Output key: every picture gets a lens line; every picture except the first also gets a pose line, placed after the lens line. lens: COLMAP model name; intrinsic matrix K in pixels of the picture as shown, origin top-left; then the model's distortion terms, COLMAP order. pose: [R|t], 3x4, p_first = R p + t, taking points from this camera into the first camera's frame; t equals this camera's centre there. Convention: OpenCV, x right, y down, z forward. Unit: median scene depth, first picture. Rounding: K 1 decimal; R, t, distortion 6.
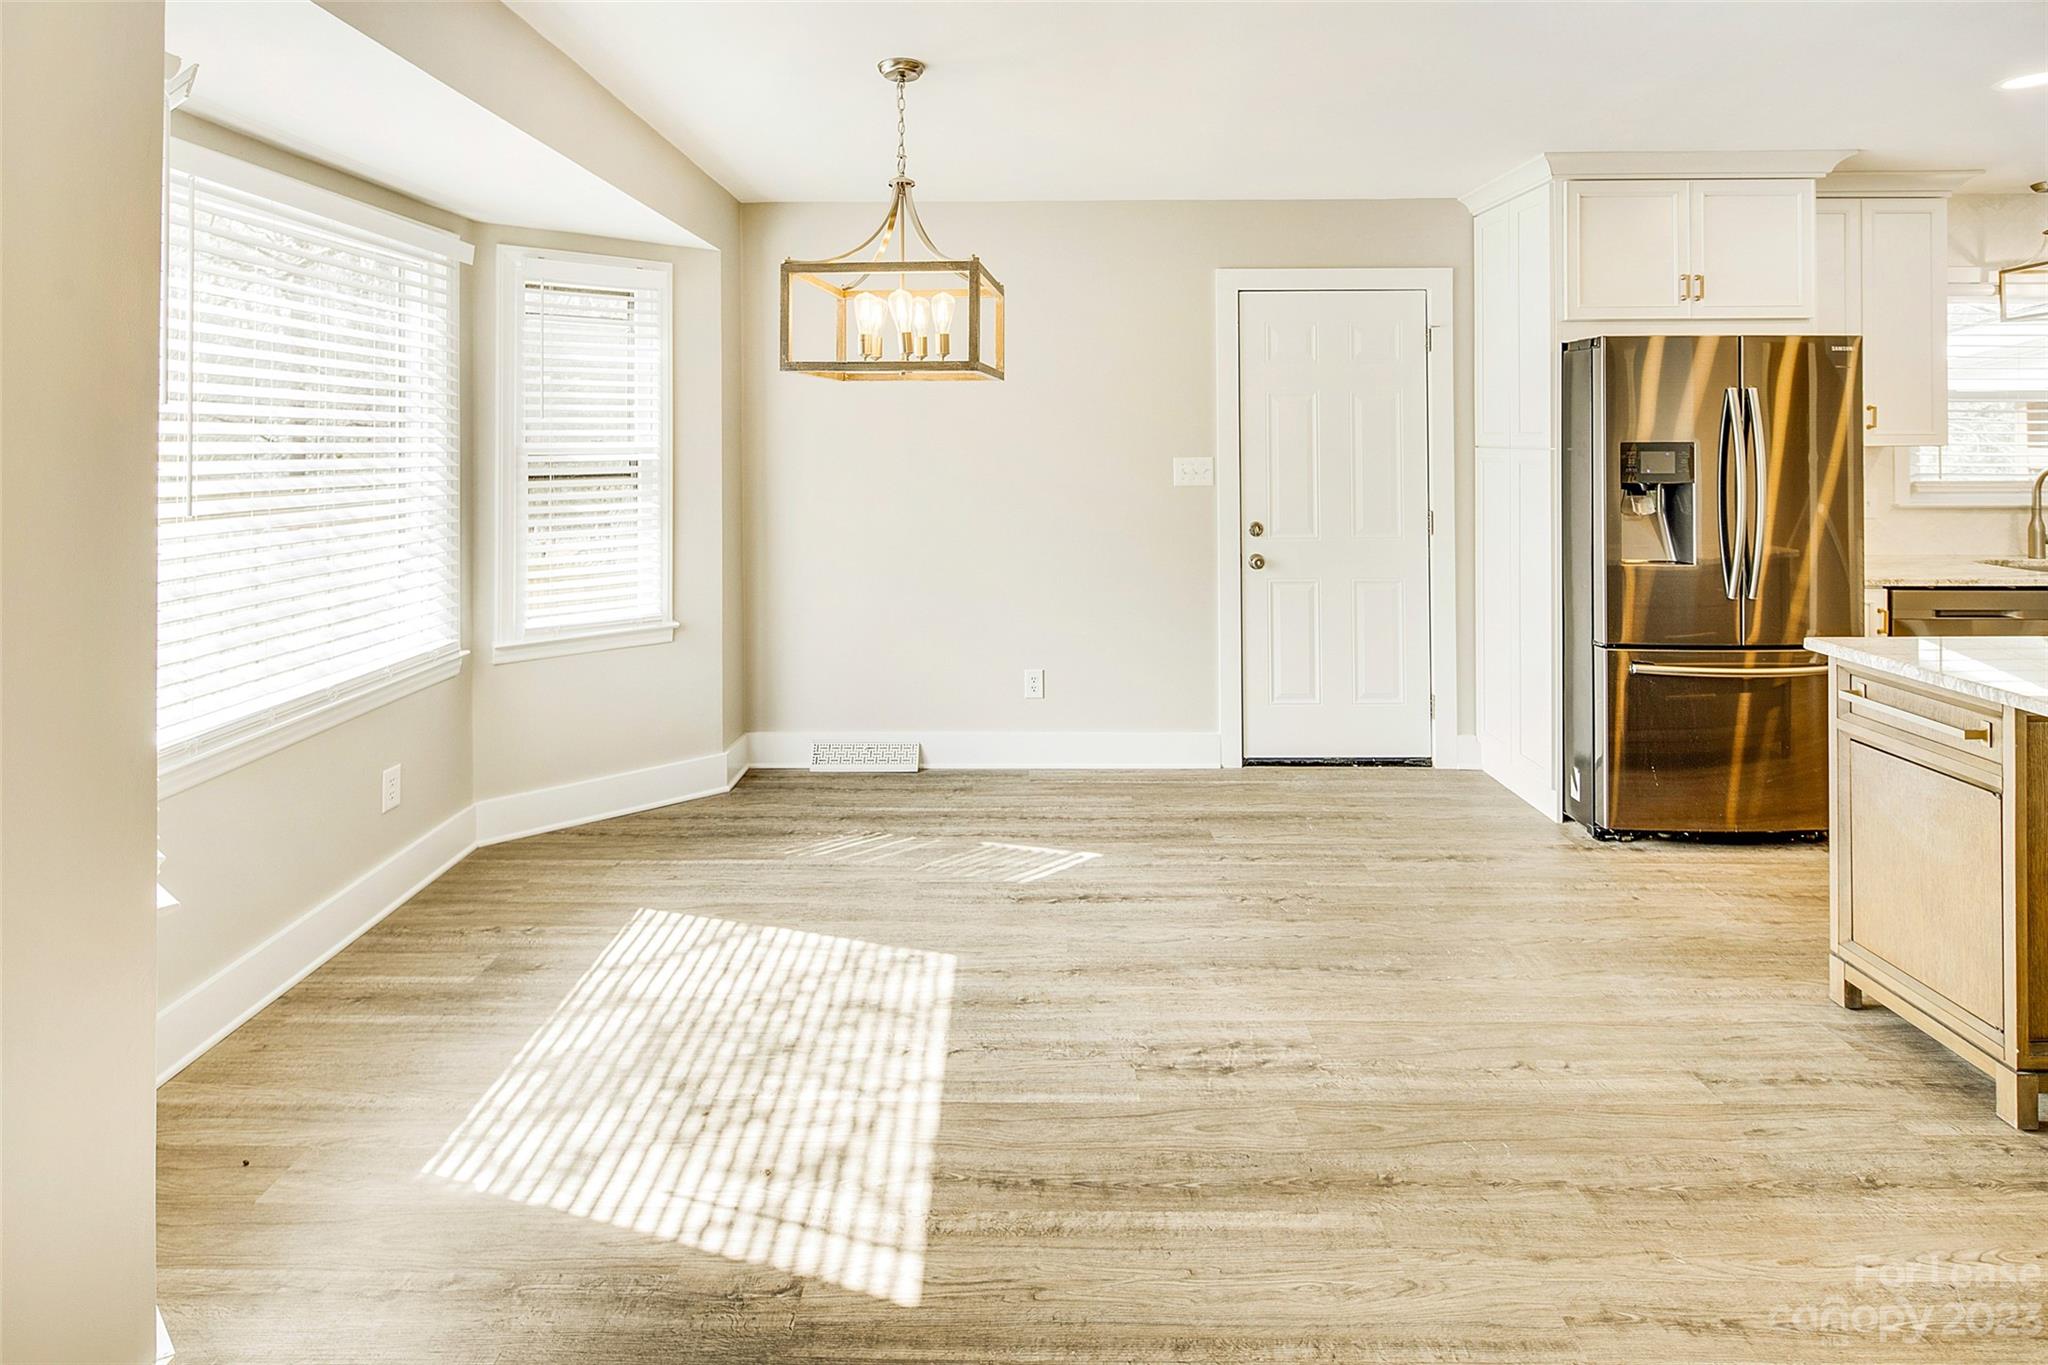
lens RADIAL K [[994.9, 0, 1003.2], [0, 994.9, 441.7], [0, 0, 1]] dist [0.004922, -0.002719]
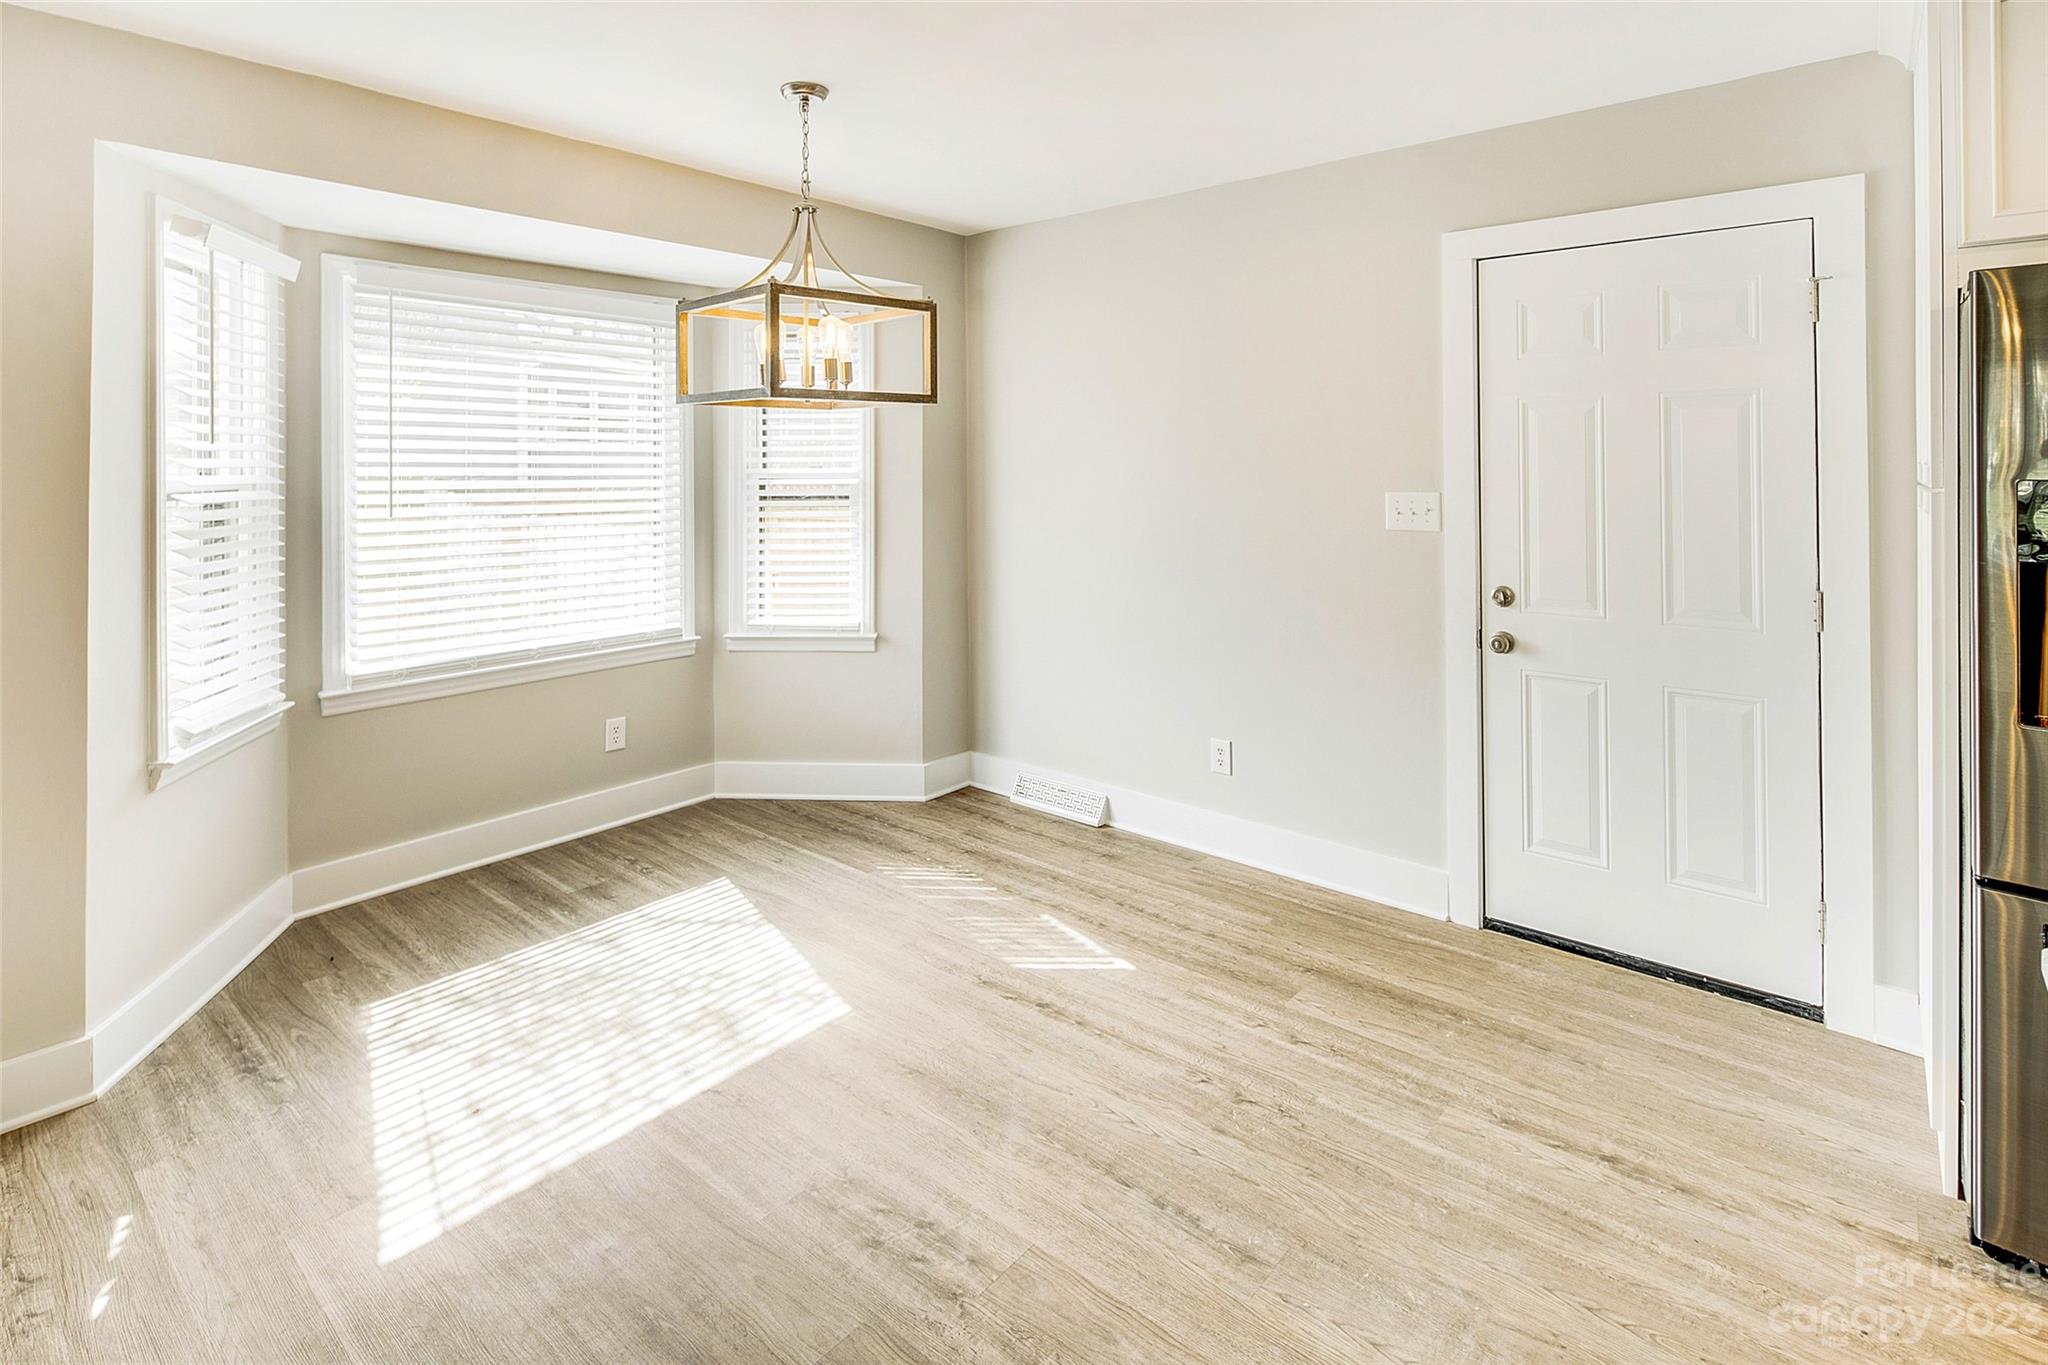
lens RADIAL K [[1009.0, 0, 1006.1], [0, 1009.0, 463.0], [0, 0, 1]] dist [0.001849, -0.002020]
pose [[0.766938, 0.003992, -0.641709, 0.485817], [-0.003683, 0.999992, 0.001818, -0.006844], [0.641711, 0.000969, 0.766946, 0.251641]]
